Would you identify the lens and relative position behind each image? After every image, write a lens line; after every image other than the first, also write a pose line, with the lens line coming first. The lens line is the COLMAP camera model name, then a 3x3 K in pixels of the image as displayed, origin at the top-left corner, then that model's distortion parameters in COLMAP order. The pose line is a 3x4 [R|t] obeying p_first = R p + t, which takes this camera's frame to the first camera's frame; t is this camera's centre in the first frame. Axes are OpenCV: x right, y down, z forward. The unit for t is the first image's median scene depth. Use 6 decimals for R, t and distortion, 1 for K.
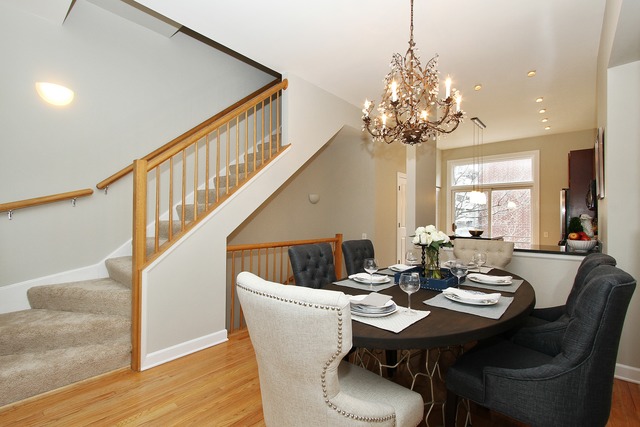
lens RADIAL K [[301.4, 0, 319.6], [0, 301.4, 213.1], [0, 0, 1]] dist [0.013025, -0.000181]
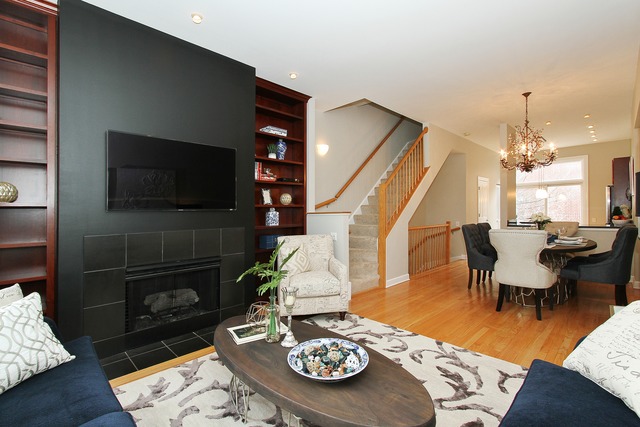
lens RADIAL K [[301.4, 0, 320.2], [0, 301.4, 214.1], [0, 0, 1]] dist [0.013025, -0.000181]
pose [[0.996711, -0.023363, -0.077600, -0.458763], [0.024992, 0.999486, 0.020083, -0.014708], [0.077091, -0.021956, 0.996782, -0.556915]]
